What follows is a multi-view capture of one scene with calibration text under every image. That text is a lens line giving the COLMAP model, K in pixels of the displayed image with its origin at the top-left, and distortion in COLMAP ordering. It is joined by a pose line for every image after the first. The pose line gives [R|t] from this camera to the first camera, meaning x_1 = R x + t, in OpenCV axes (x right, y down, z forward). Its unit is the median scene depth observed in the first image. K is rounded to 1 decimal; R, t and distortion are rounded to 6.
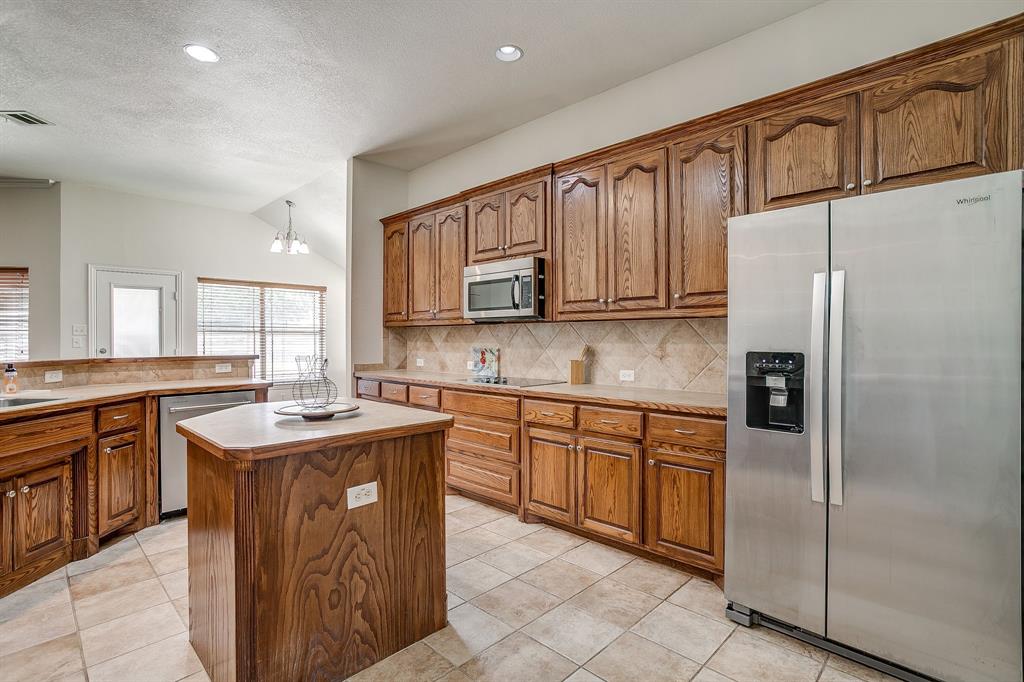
lens RADIAL K [[493.6, 0, 506.3], [0, 493.6, 338.2], [0, 0, 1]] dist [-0.061153, 0.035136]
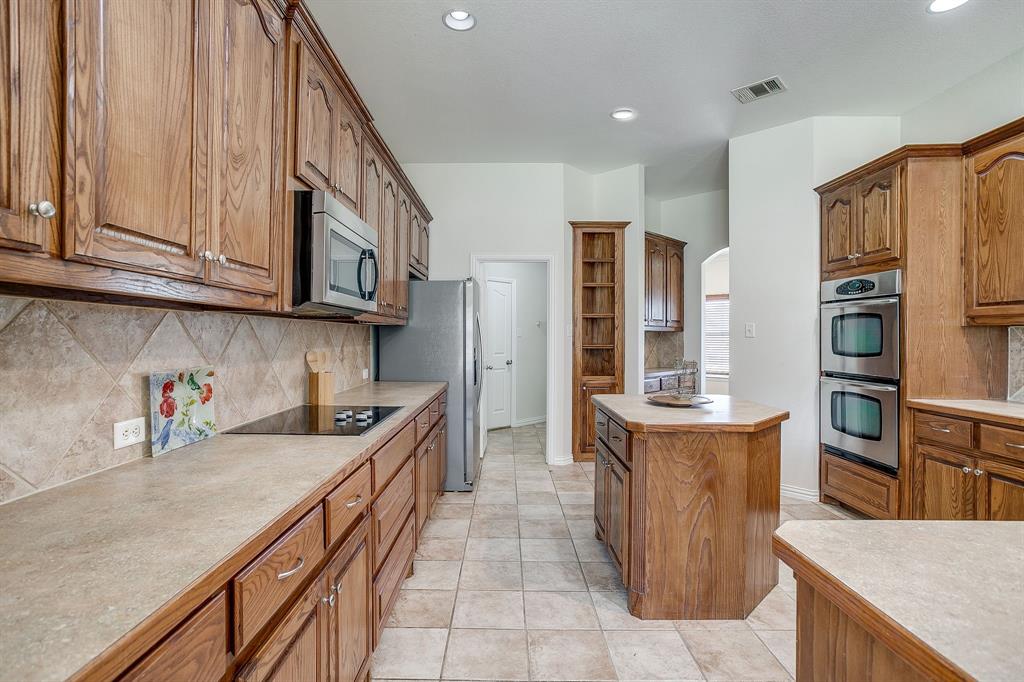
lens RADIAL K [[493.6, 0, 506.3], [0, 493.6, 338.2], [0, 0, 1]] dist [-0.061153, 0.035136]
pose [[-0.705434, -0.005233, 0.708757, -0.471400], [-0.005286, 0.999984, 0.002122, -0.007394], [-0.708756, -0.002250, -0.705450, 1.080943]]
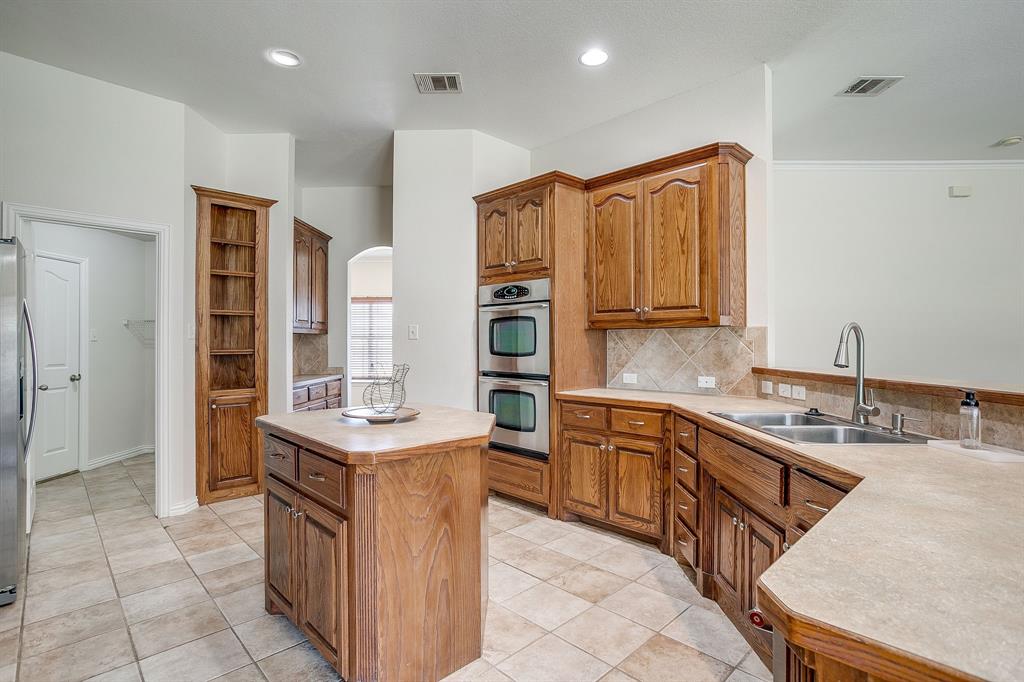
lens RADIAL K [[493.6, 0, 506.3], [0, 493.6, 338.2], [0, 0, 1]] dist [-0.061153, 0.035136]
pose [[-0.999785, 0.001372, 0.020698, -0.328285], [0.001165, 0.999949, -0.010020, -0.002266], [-0.020711, -0.009994, -0.999736, 0.997791]]
